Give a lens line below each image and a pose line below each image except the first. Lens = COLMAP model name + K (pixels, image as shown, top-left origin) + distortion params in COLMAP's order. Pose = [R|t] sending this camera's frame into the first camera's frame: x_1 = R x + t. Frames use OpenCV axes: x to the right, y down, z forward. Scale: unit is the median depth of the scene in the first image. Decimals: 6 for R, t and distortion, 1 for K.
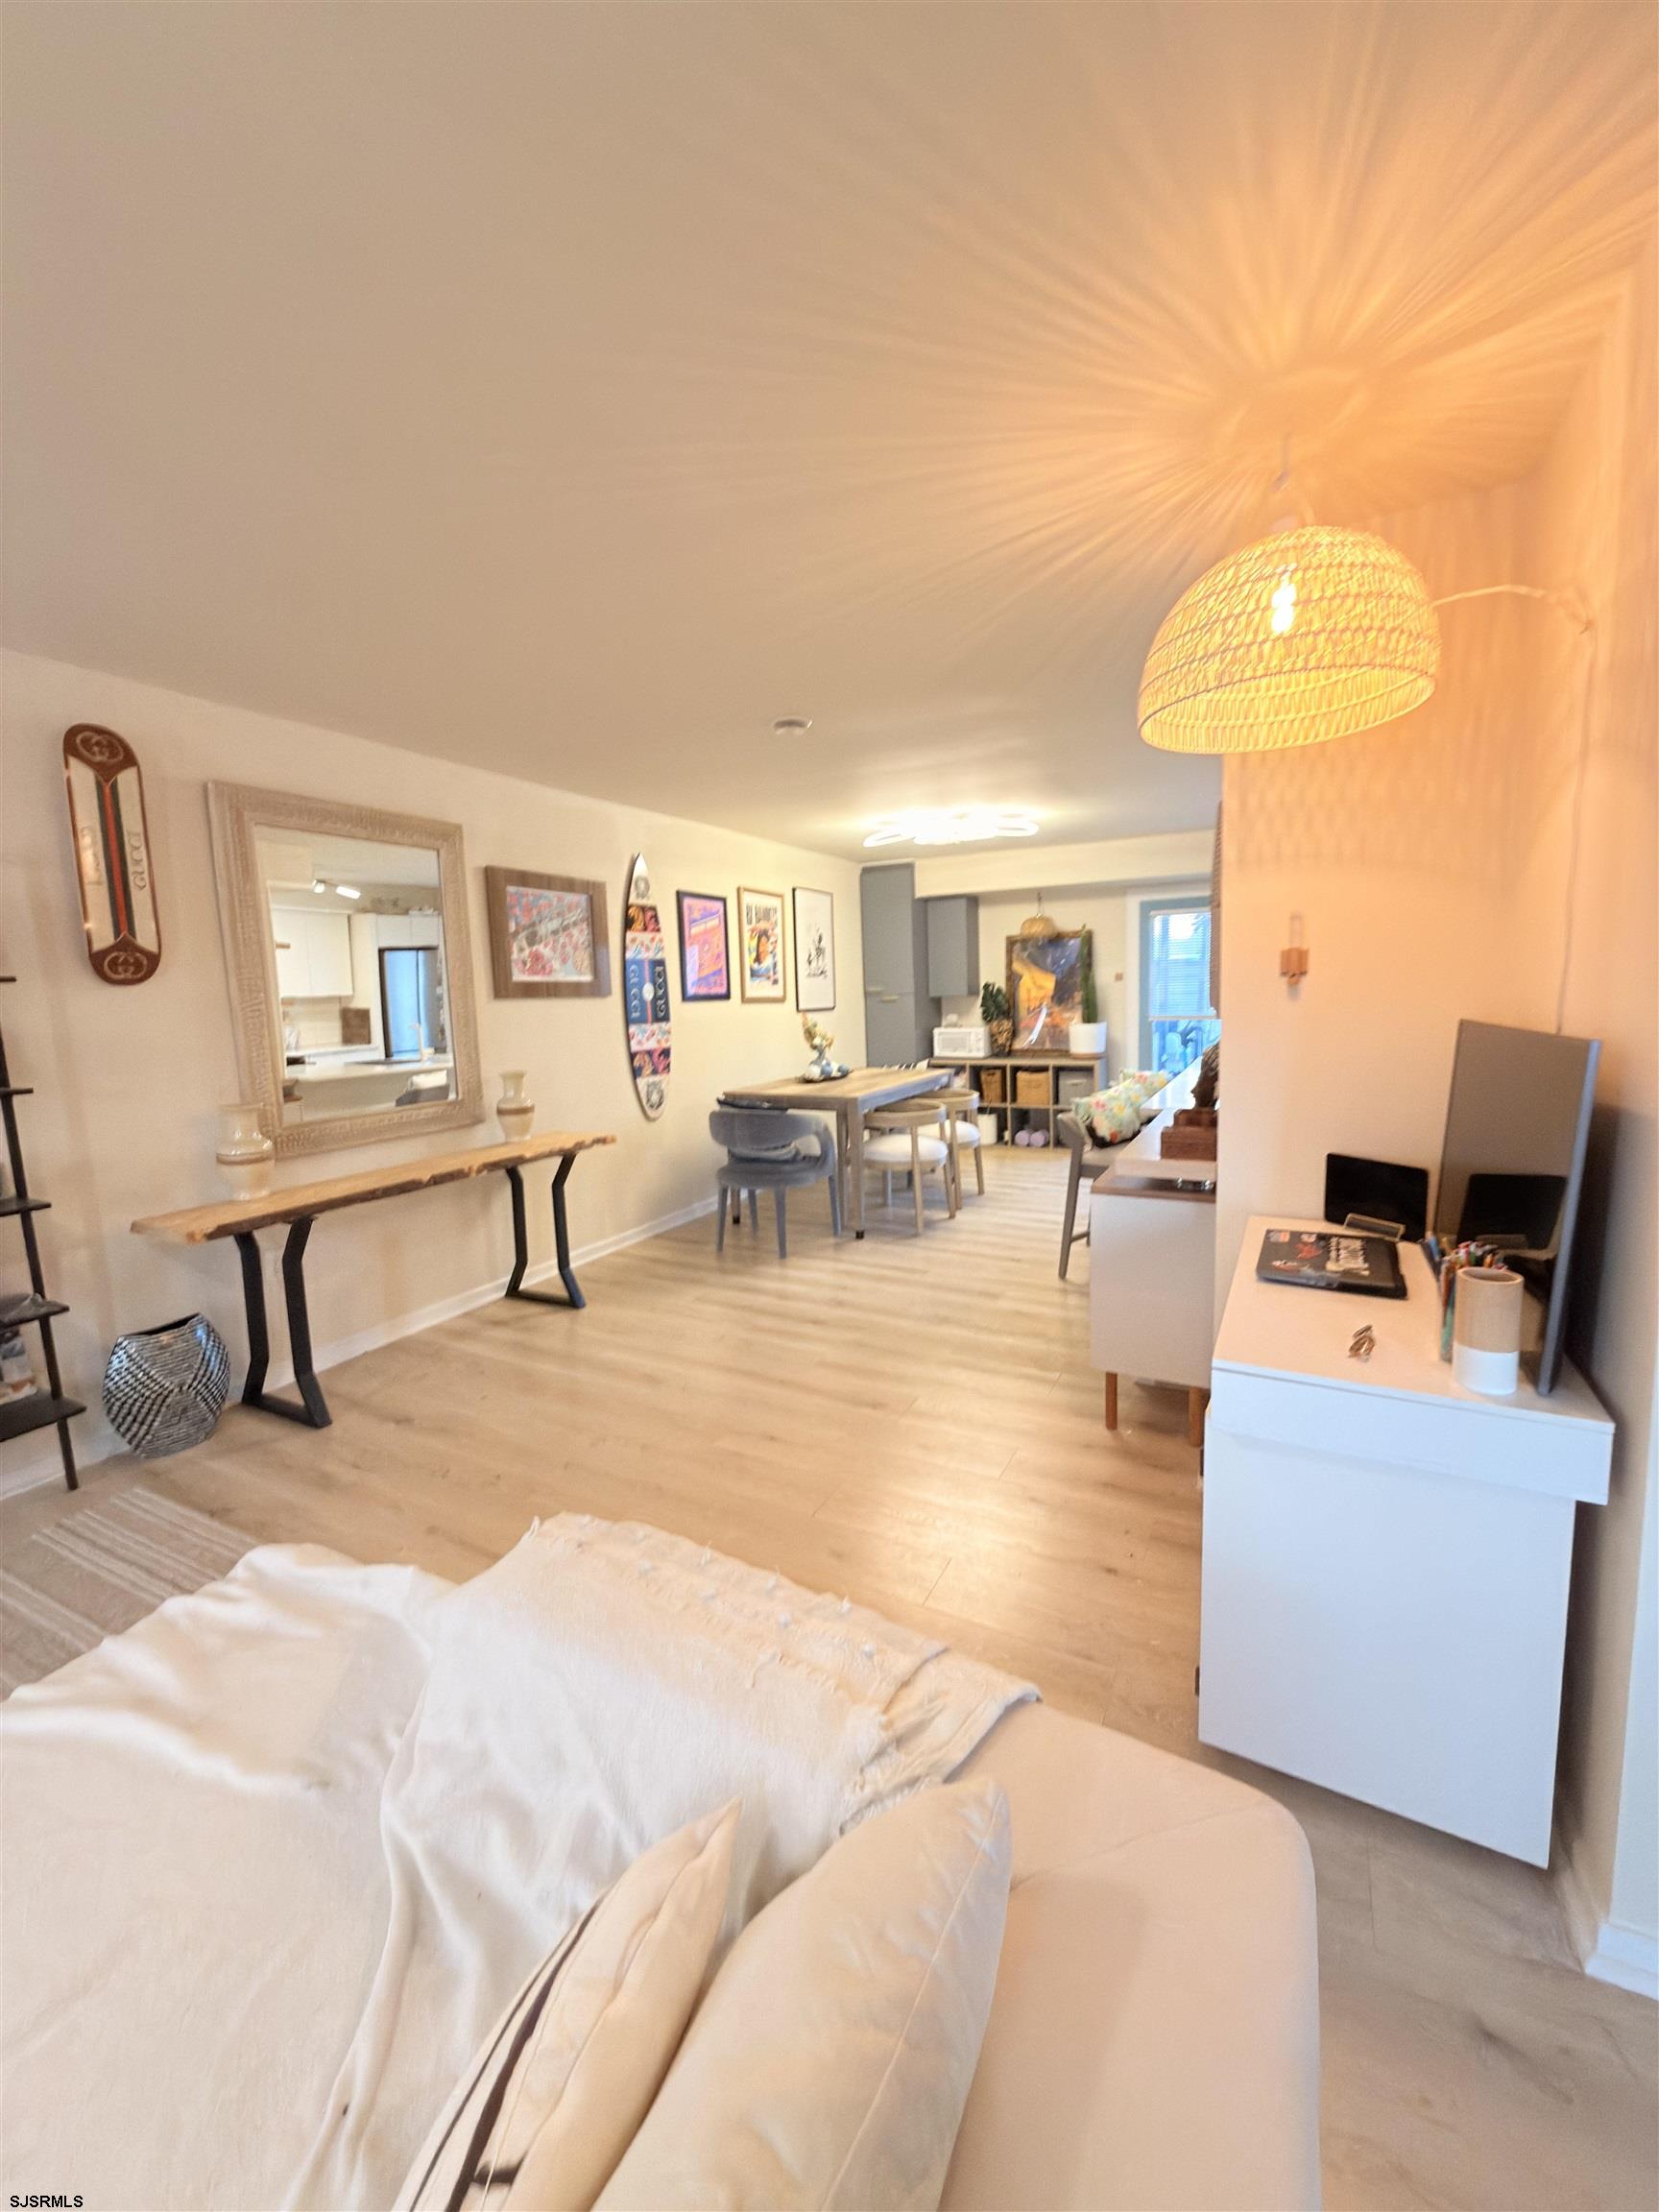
lens RADIAL K [[881.2, 0, 831.6], [0, 881.2, 1105.0], [0, 0, 1]] dist [-0.001868, 0.000670]
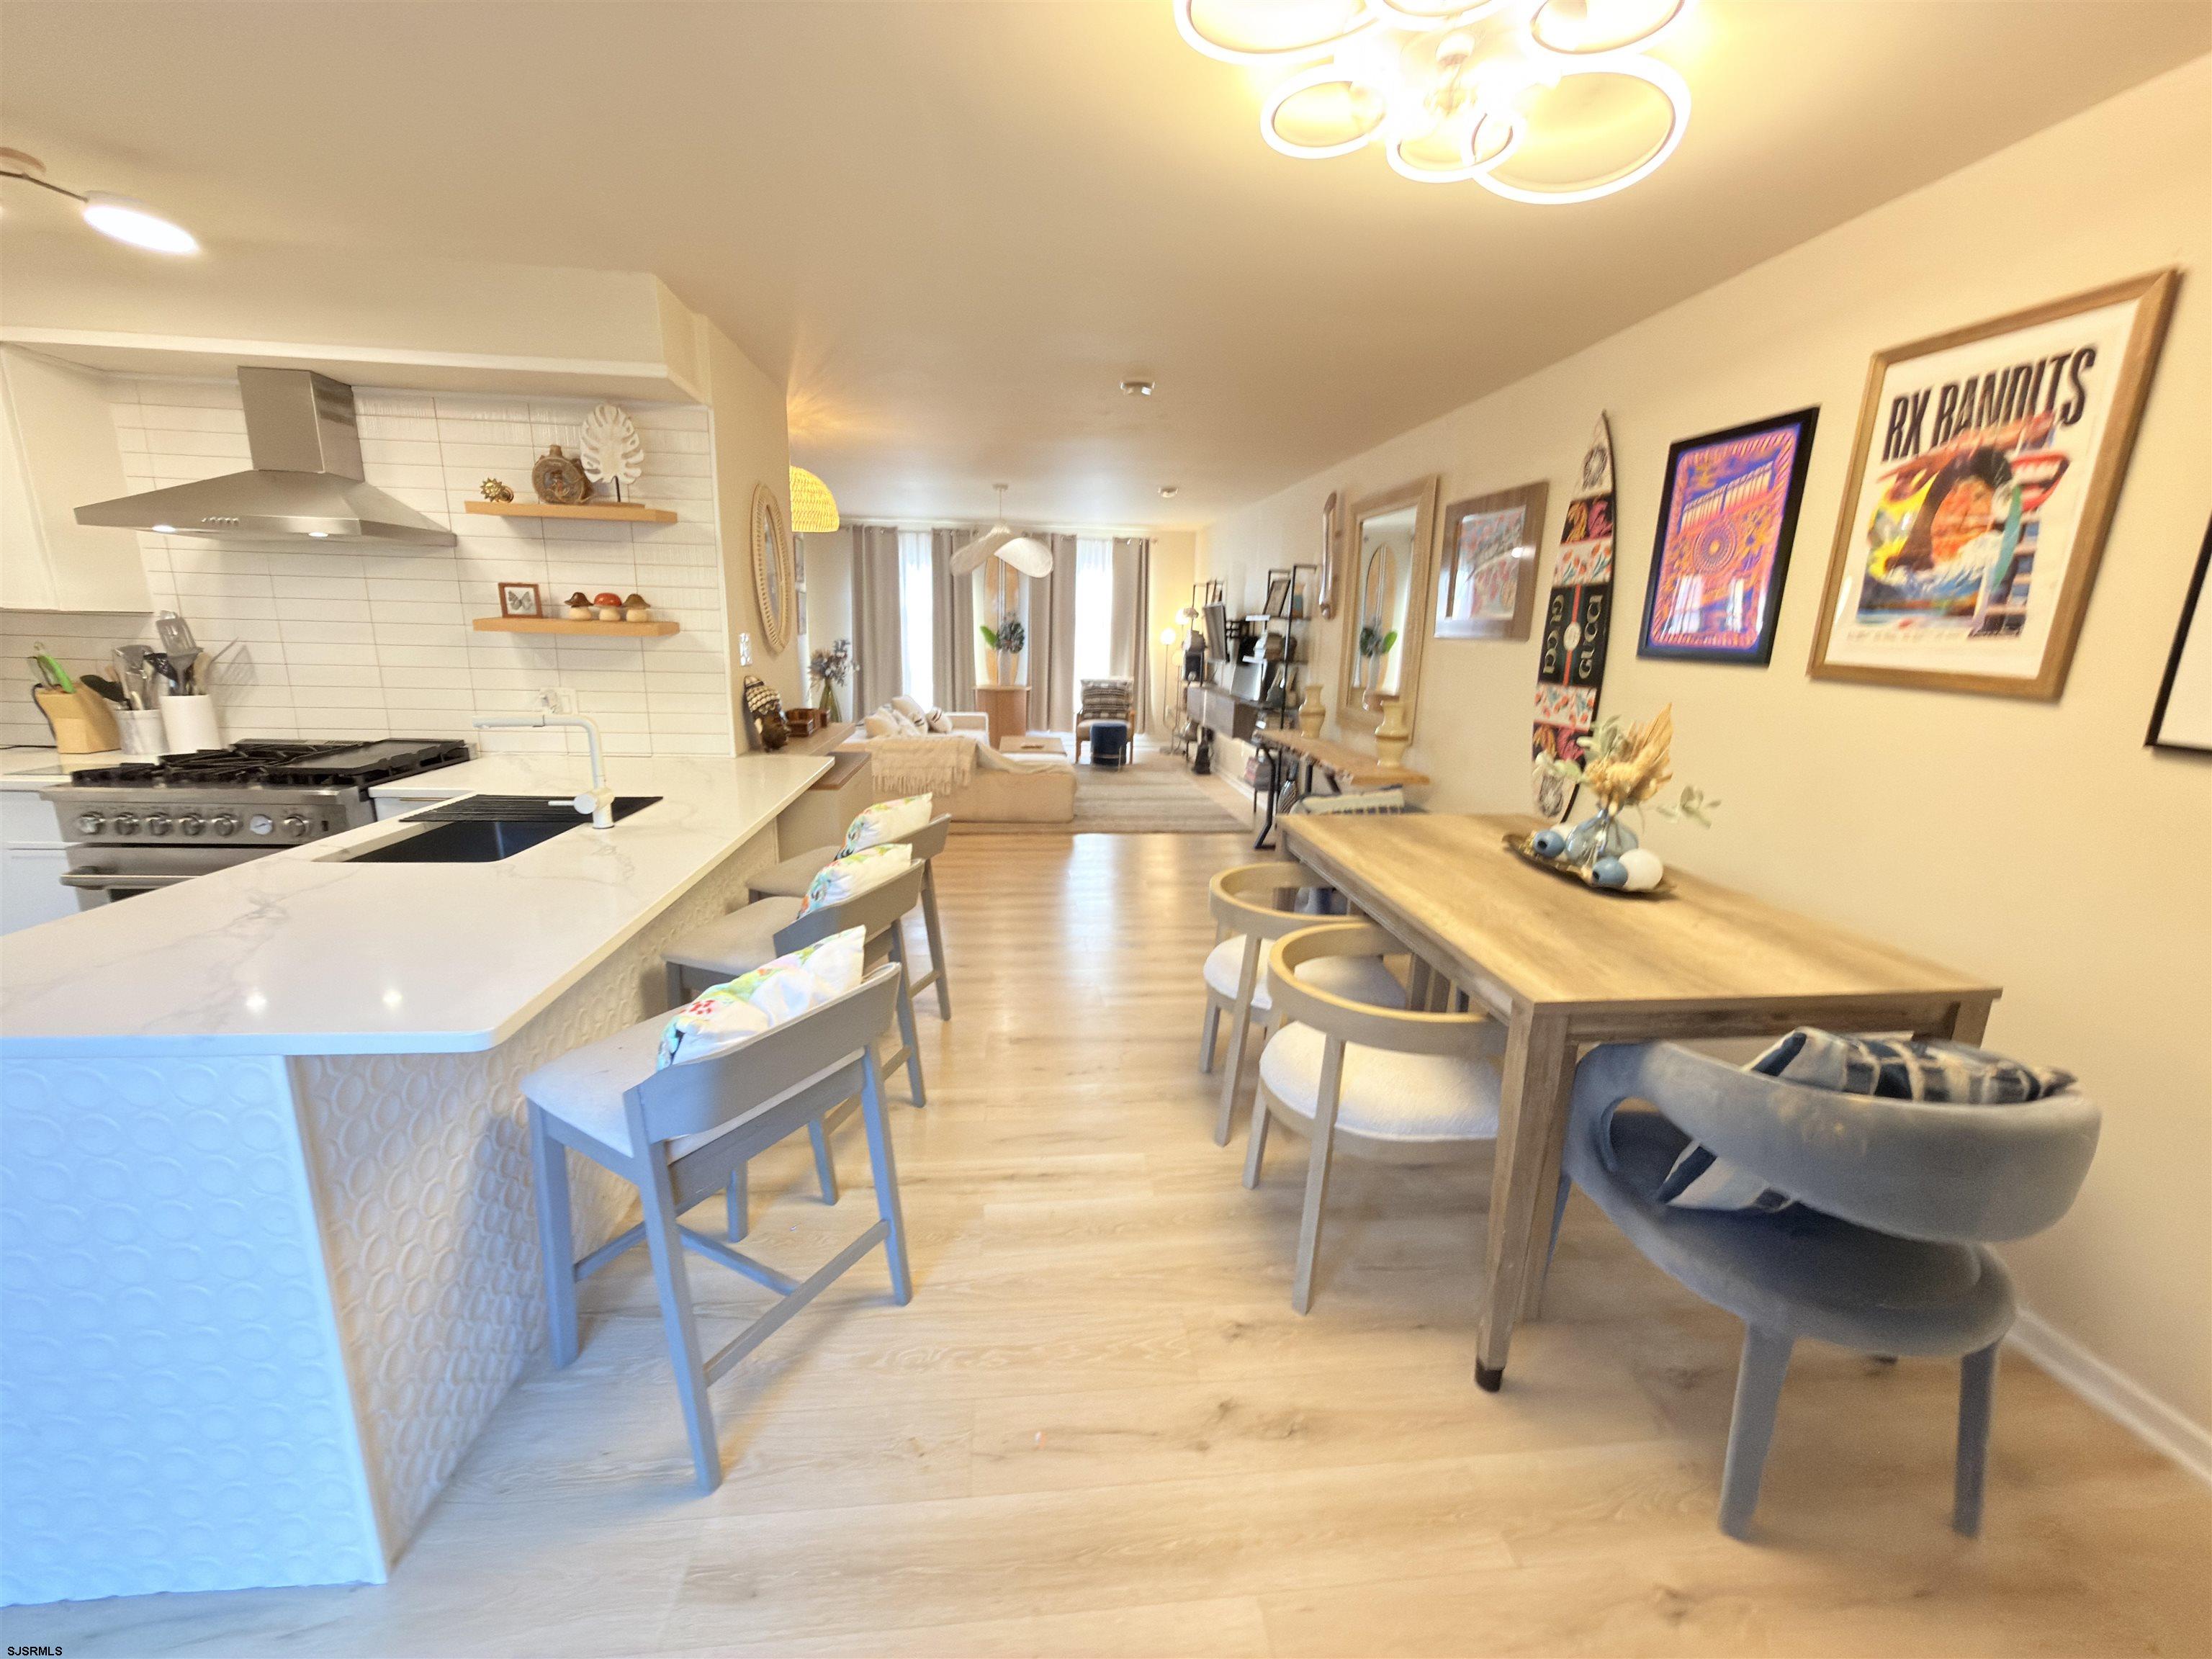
lens RADIAL K [[881.2, 0, 1101.7], [0, 881.2, 831.2], [0, 0, 1]] dist [-0.001868, 0.000670]
pose [[-0.832532, 0.140342, -0.535905, 0.433943], [-0.067289, 0.934597, 0.349285, -0.192737], [0.549874, 0.326852, -0.768639, 1.322350]]
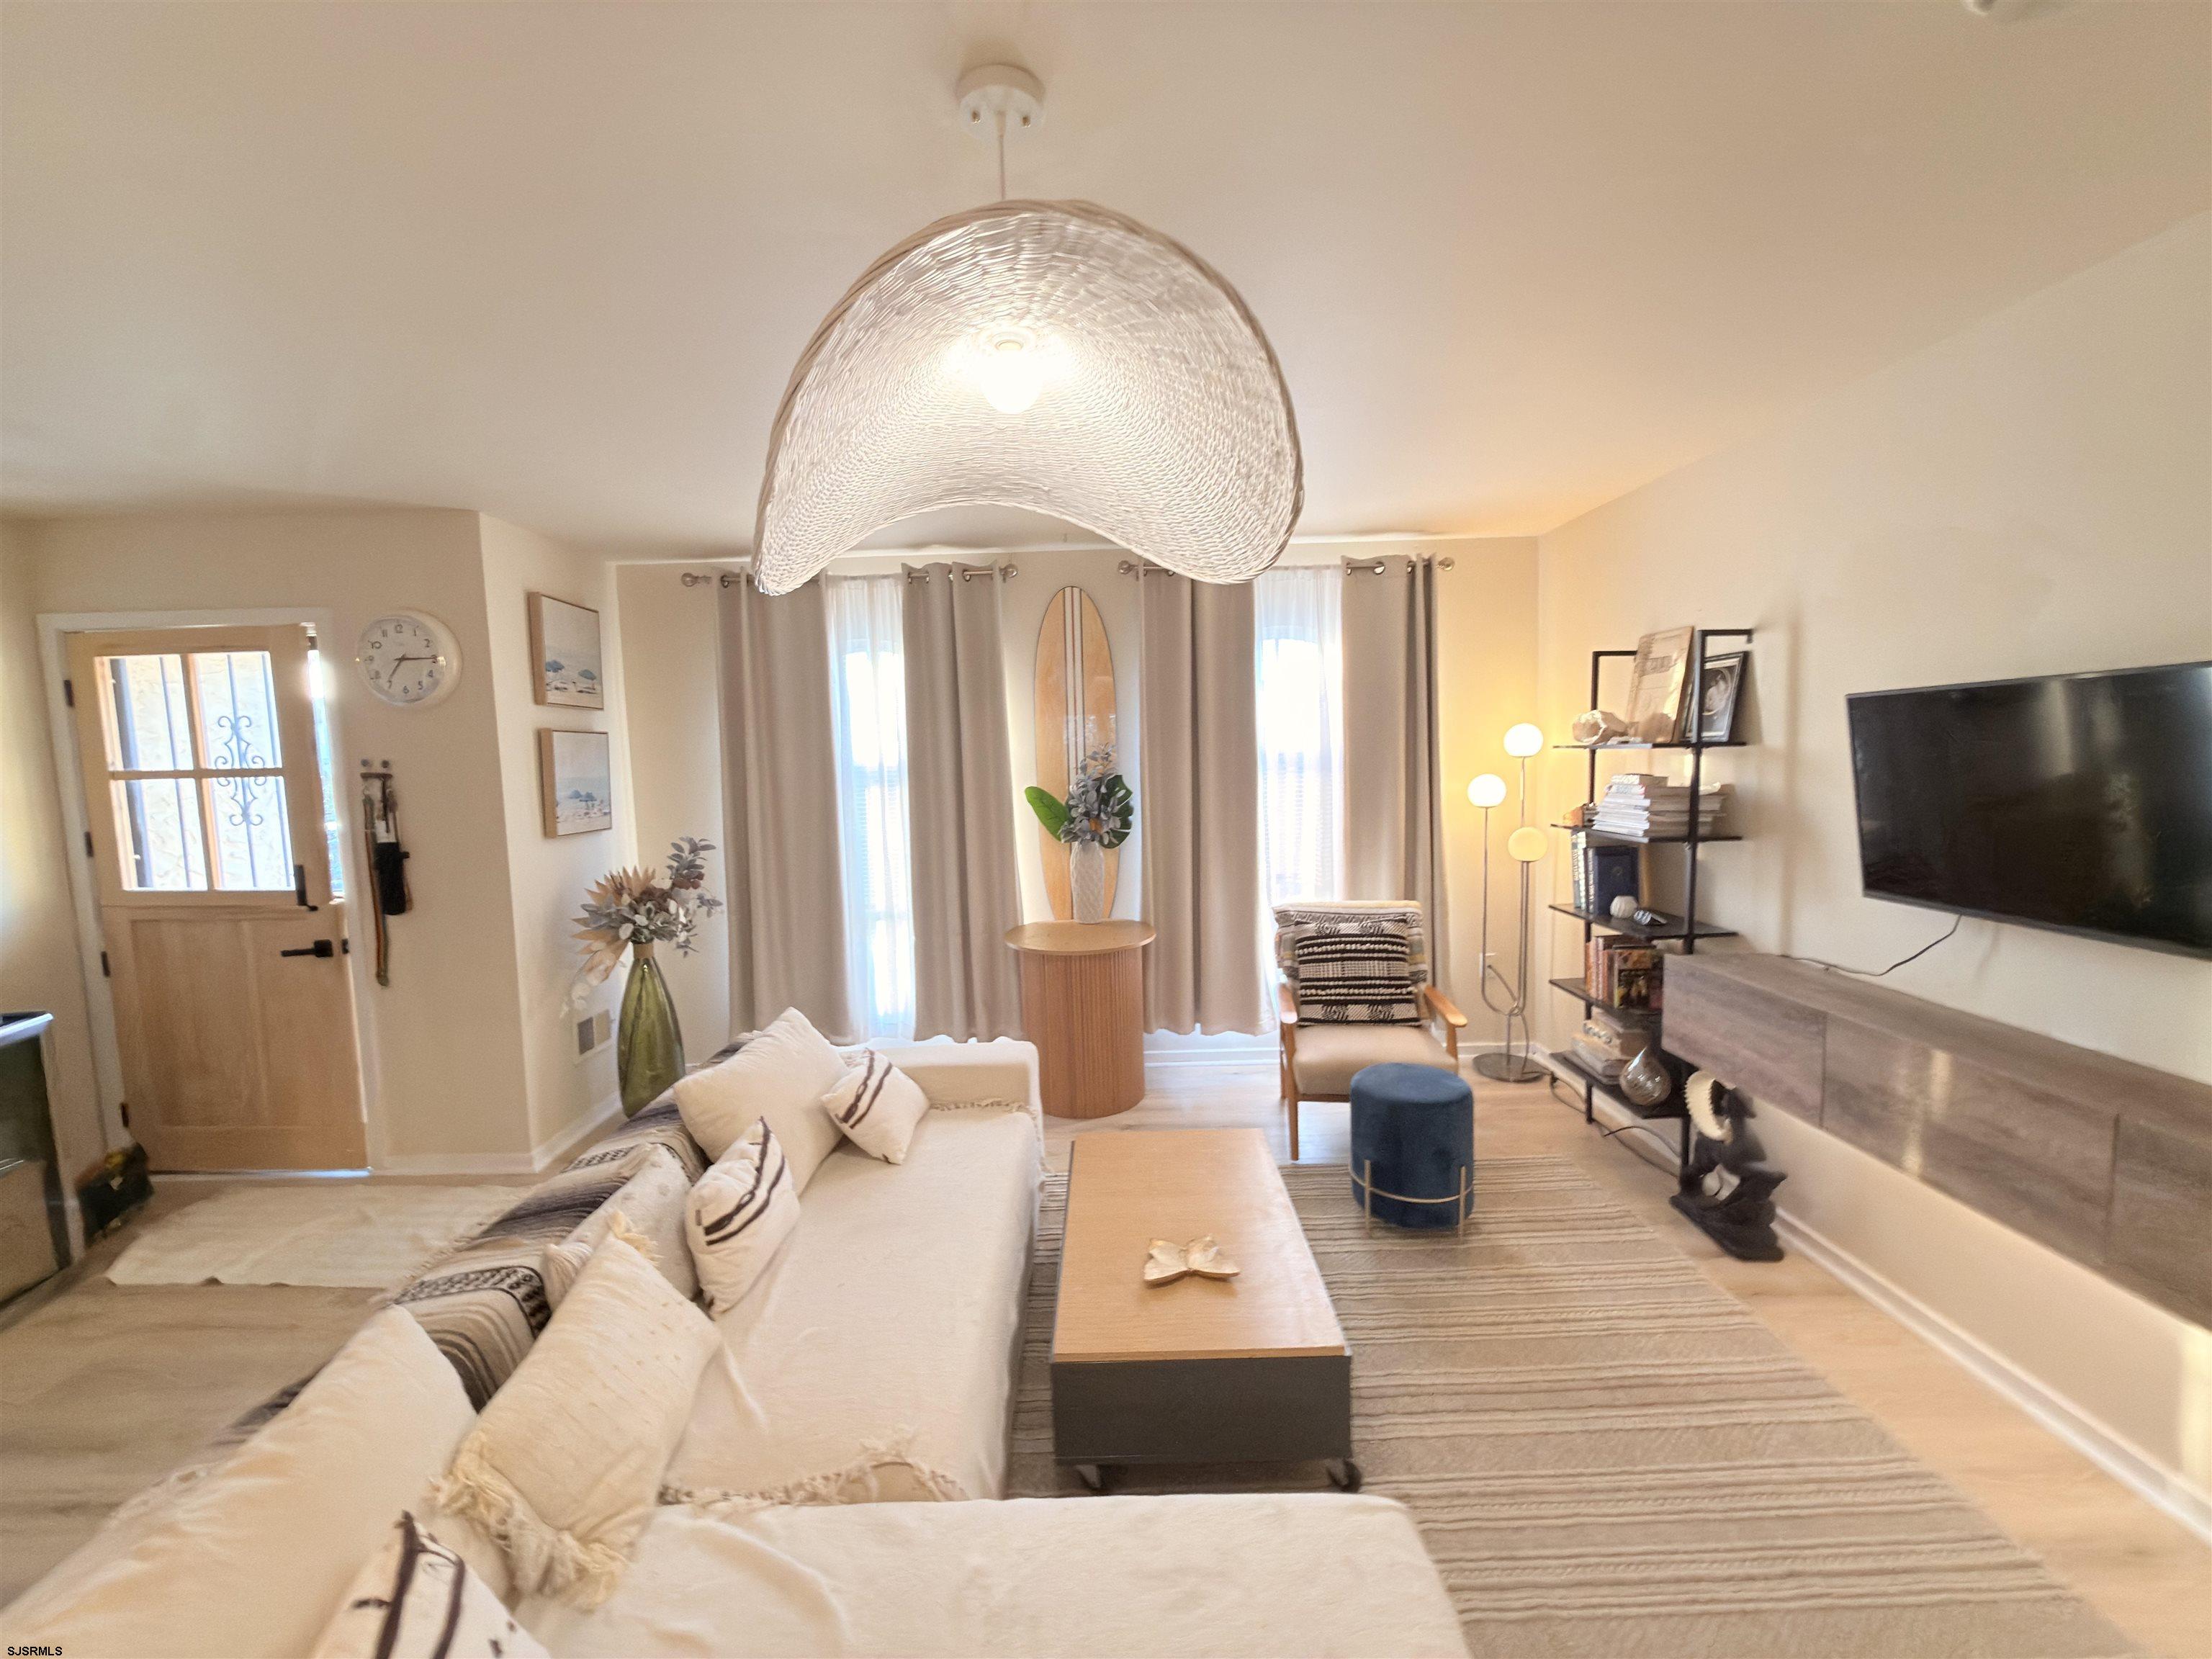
lens RADIAL K [[881.2, 0, 1101.6], [0, 881.2, 830.9], [0, 0, 1]] dist [-0.001868, 0.000670]
pose [[-0.884394, 0.098648, -0.456196, -0.112202], [-0.002586, 0.976359, 0.216142, -0.061971], [0.466733, 0.192335, -0.863231, 0.316930]]
